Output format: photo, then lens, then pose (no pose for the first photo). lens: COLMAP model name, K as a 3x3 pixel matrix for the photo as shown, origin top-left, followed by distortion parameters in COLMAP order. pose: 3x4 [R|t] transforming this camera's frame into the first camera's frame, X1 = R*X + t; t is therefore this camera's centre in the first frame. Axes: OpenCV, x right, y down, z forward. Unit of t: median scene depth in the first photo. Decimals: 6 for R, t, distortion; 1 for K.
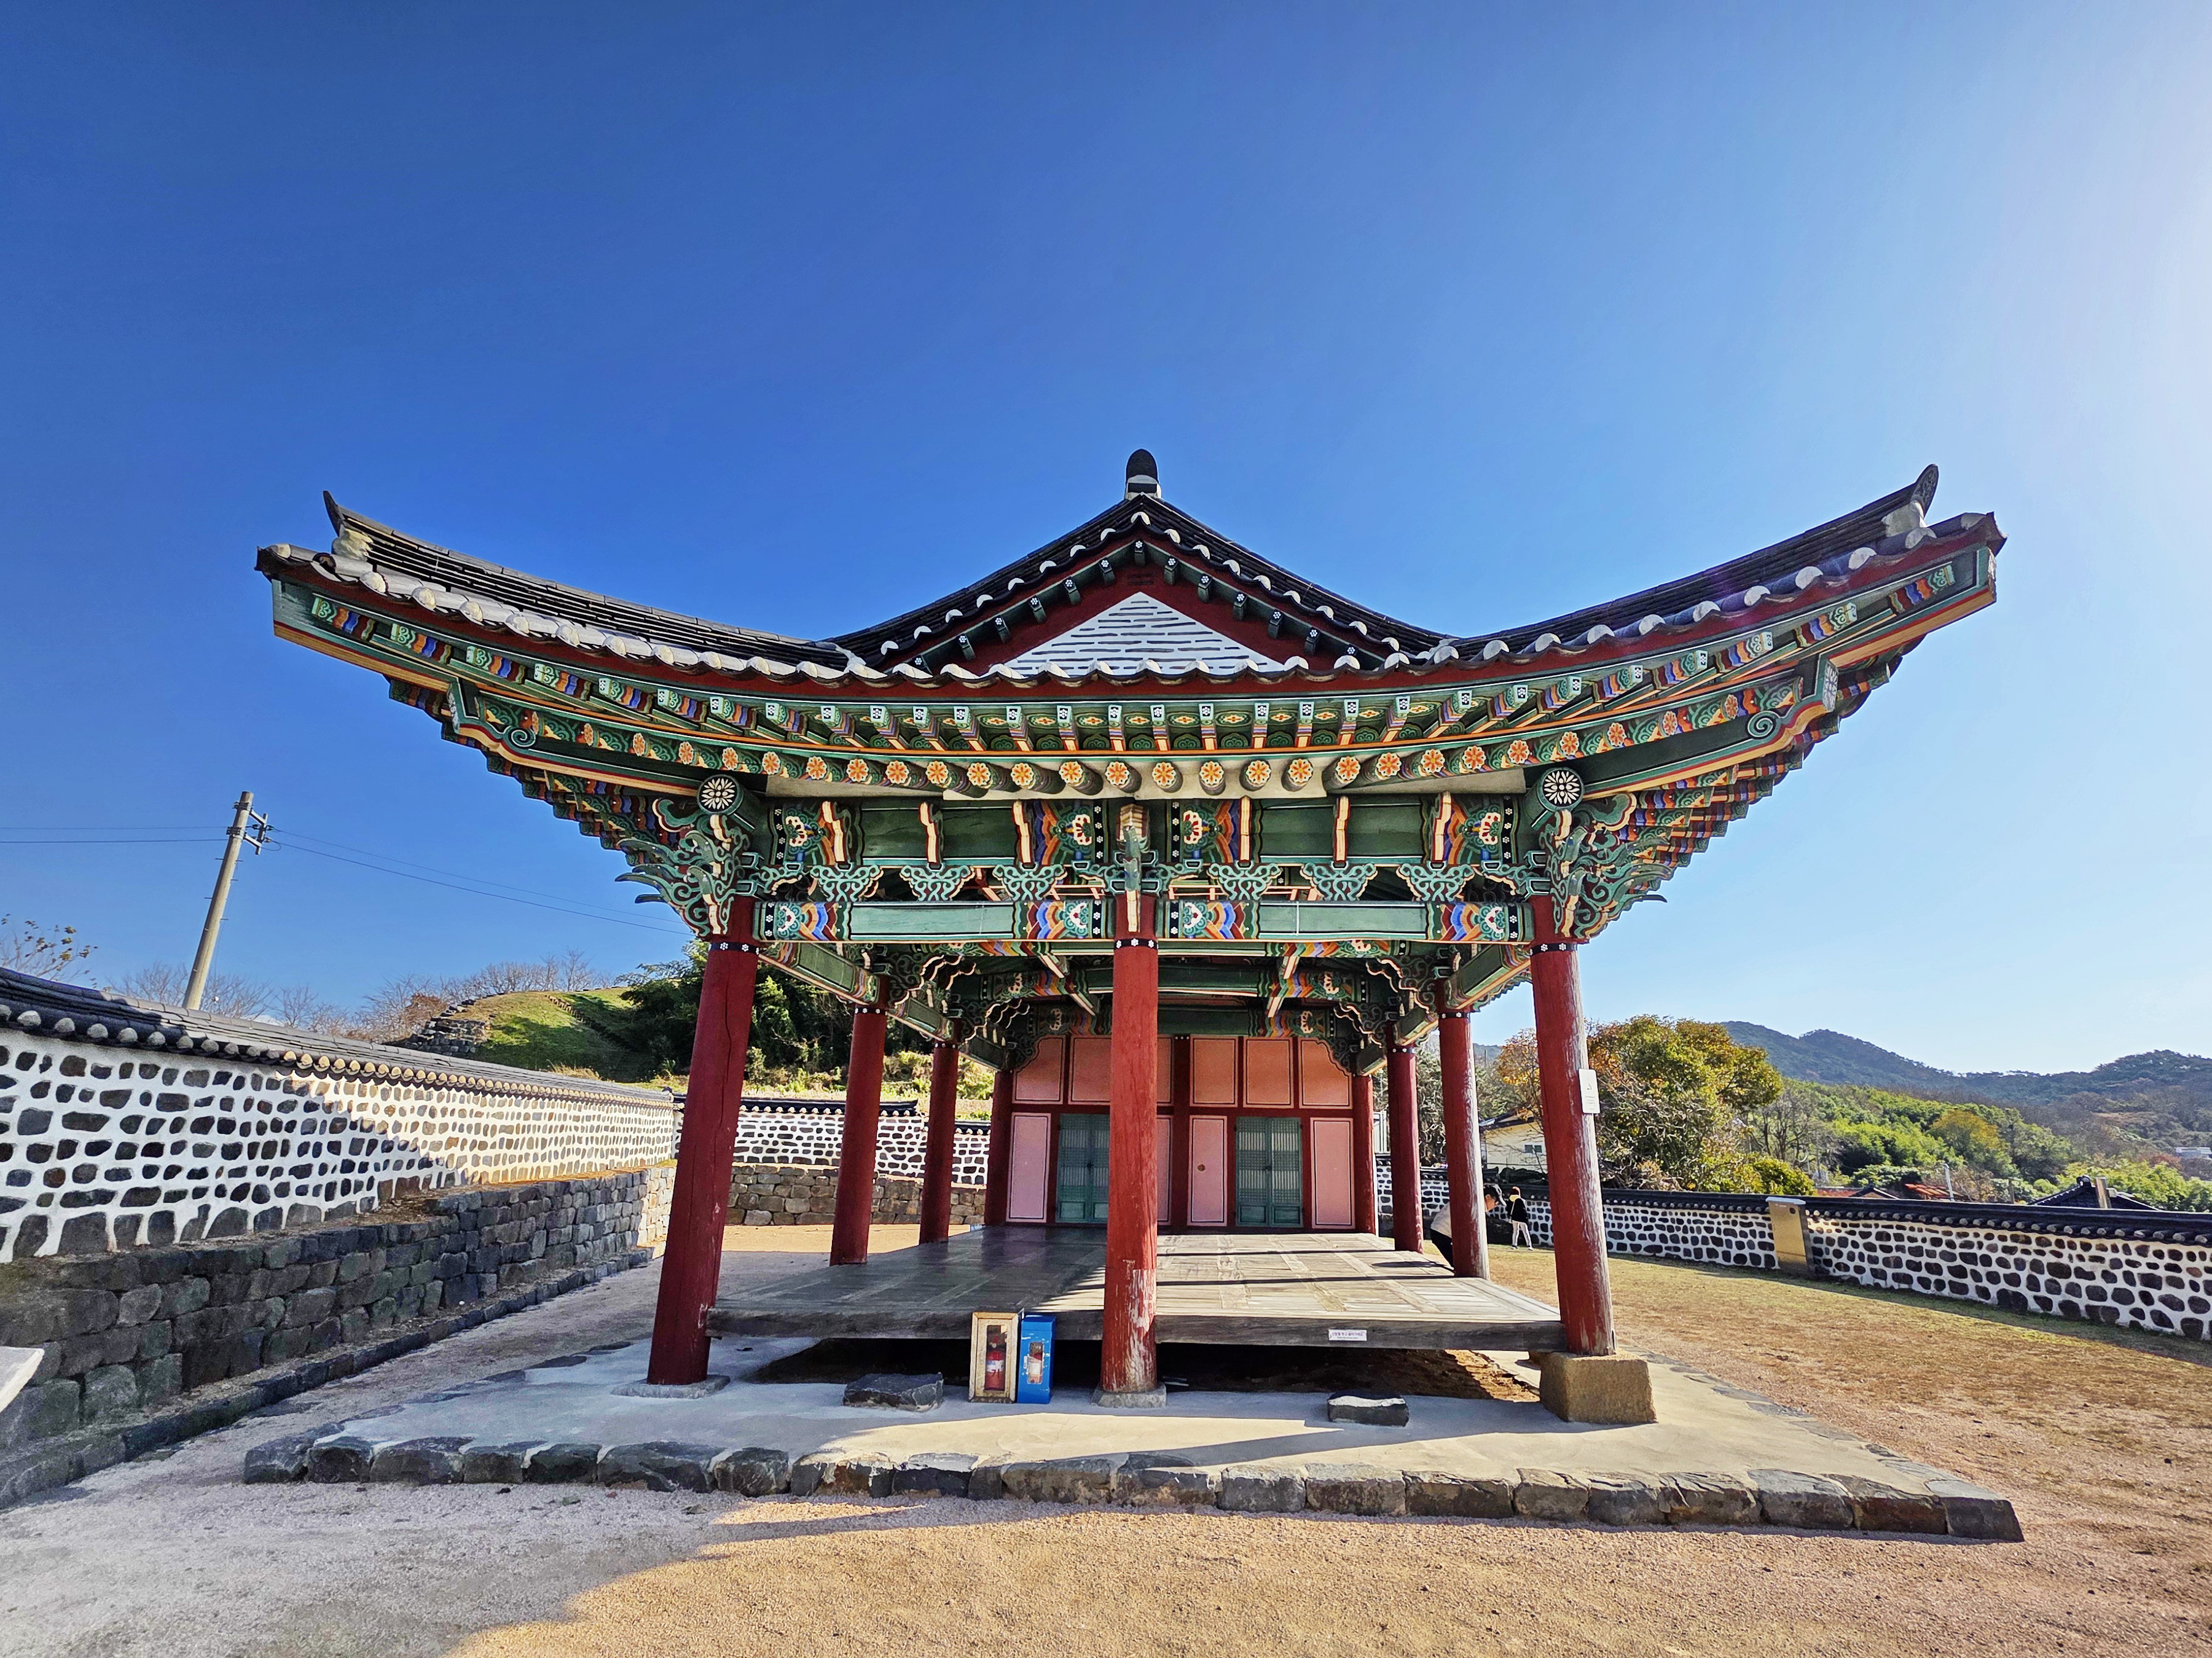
lens RADIAL K [[982.2, 0, 1170.8], [0, 982.2, 929.4], [0, 0, 1]] dist [0.002949, 0.000105]
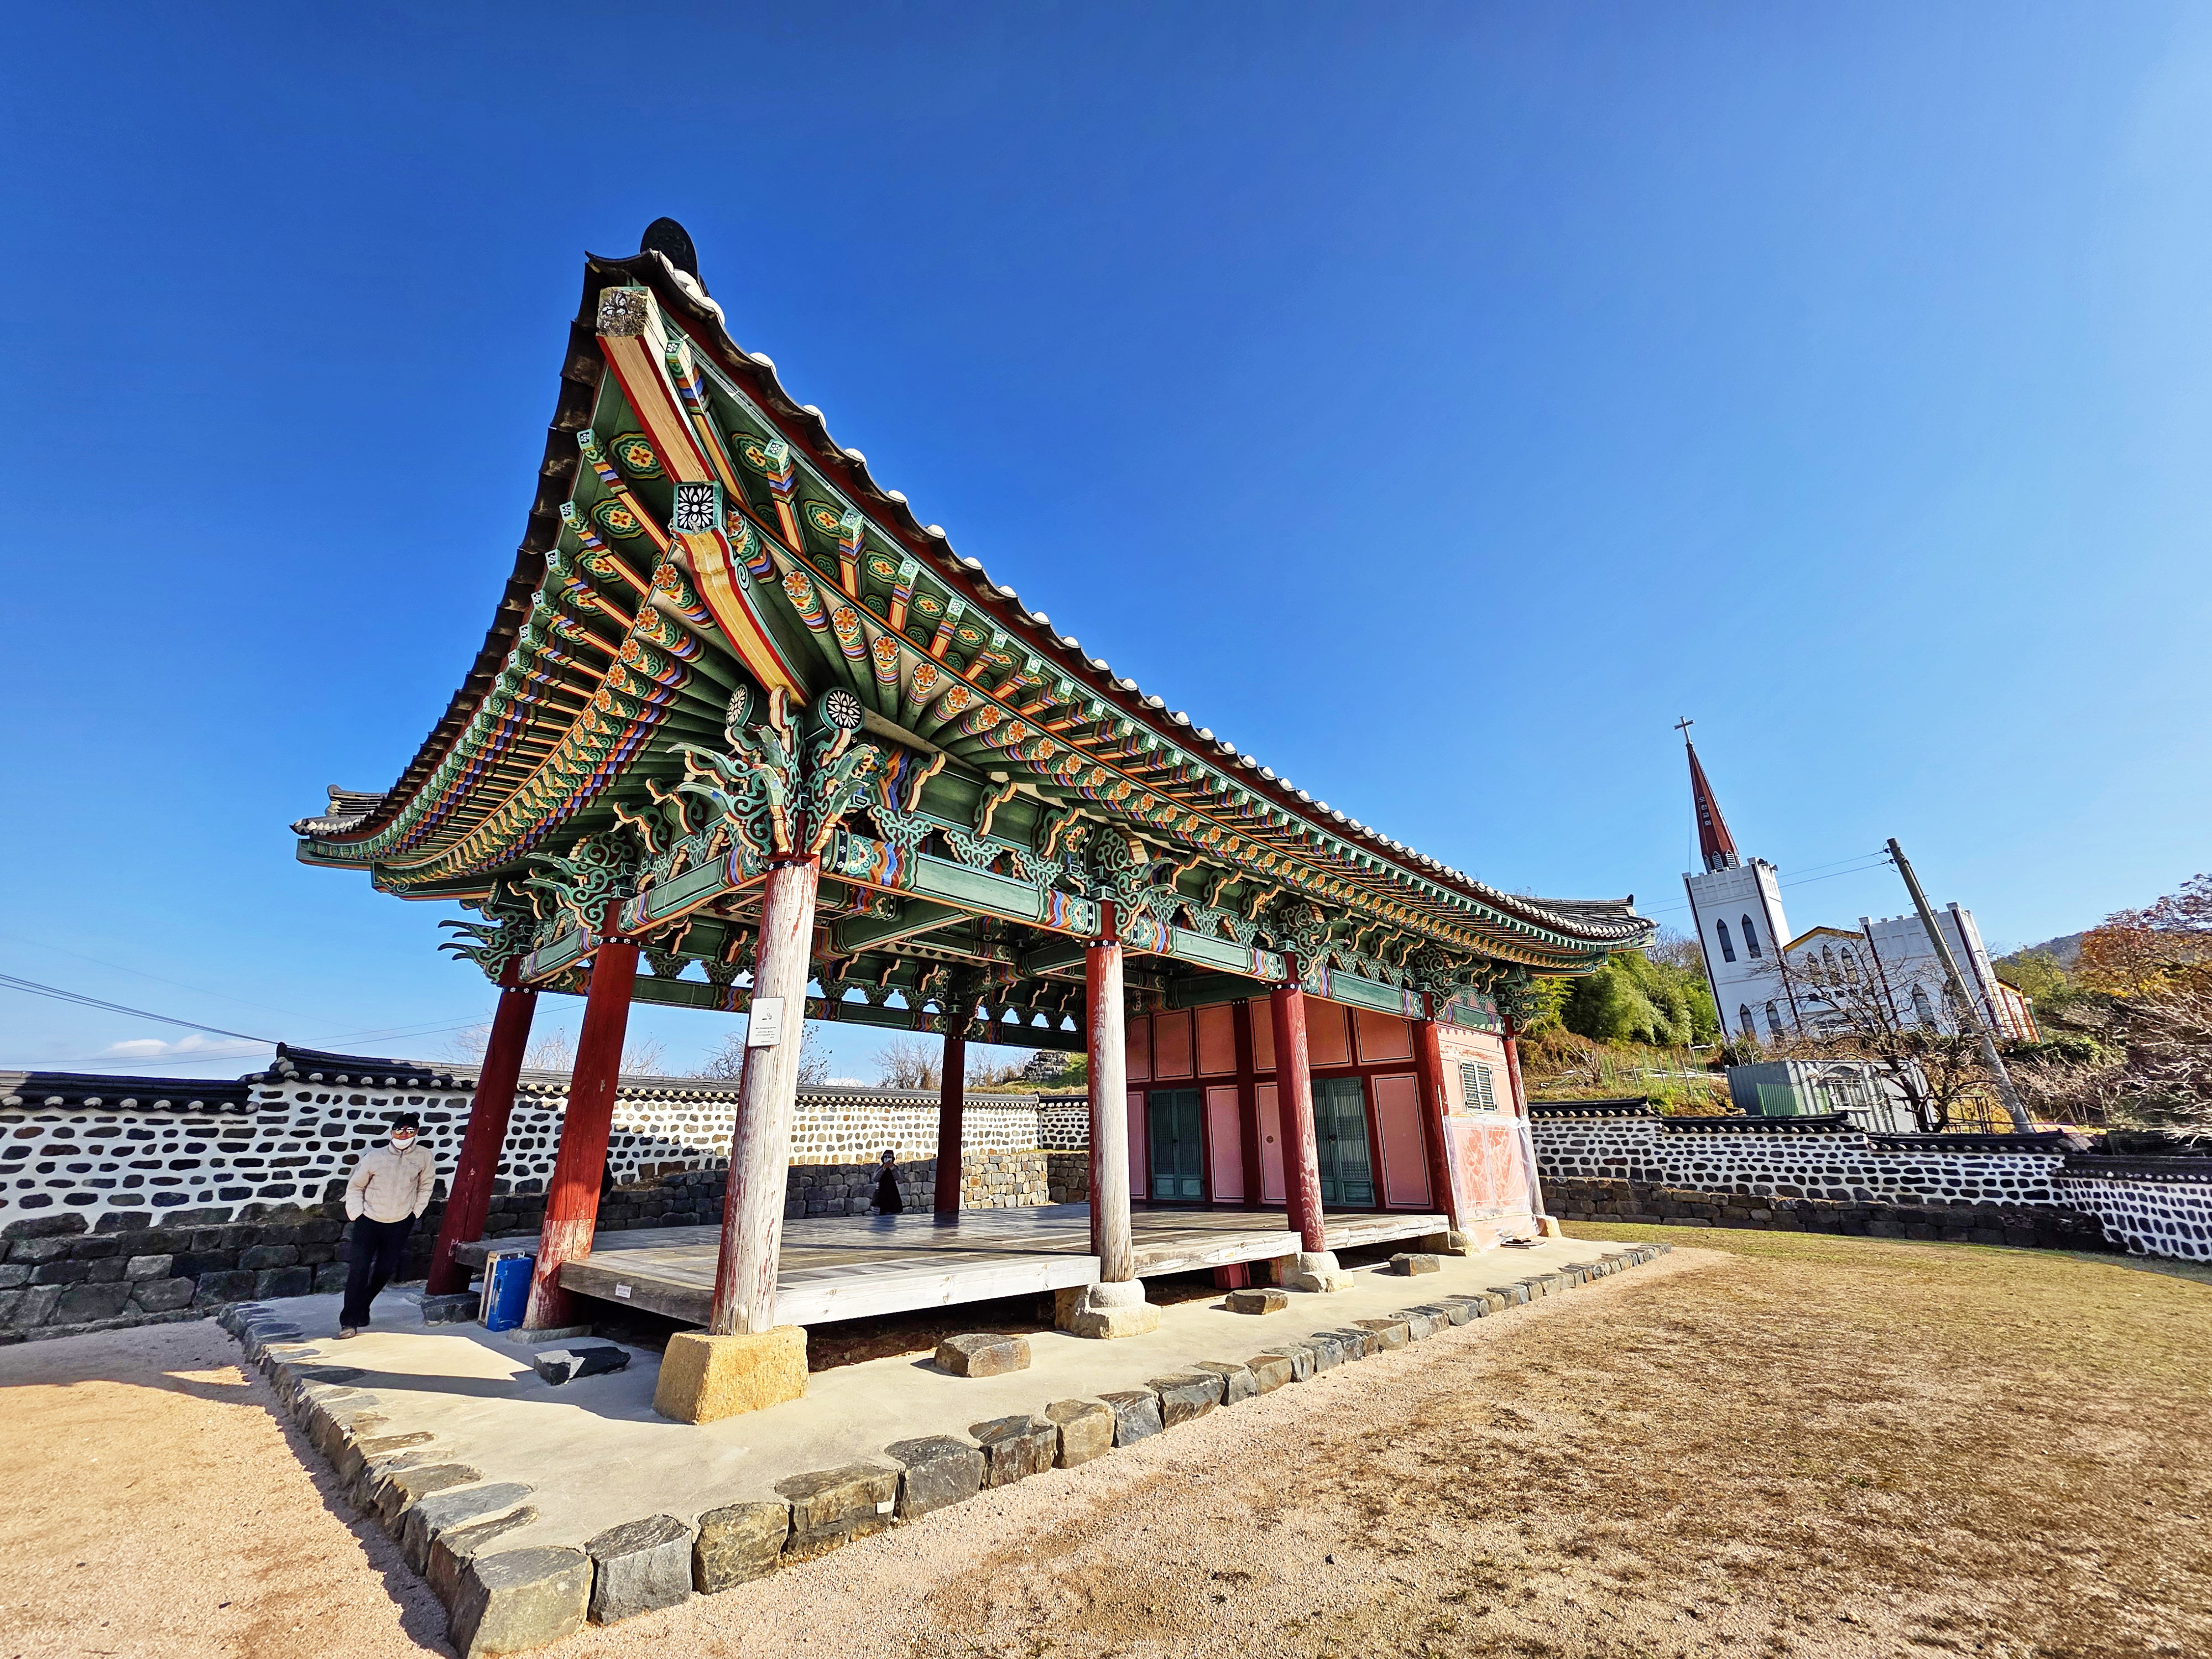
lens RADIAL K [[884.9, 0, 1106.0], [0, 884.9, 829.5], [0, 0, 1]] dist [0.002088, -0.000101]
pose [[0.751387, -0.249315, -0.610950, 0.779098], [0.173693, 0.967952, -0.181381, 0.126528], [0.636592, 0.030170, 0.770611, 0.371687]]
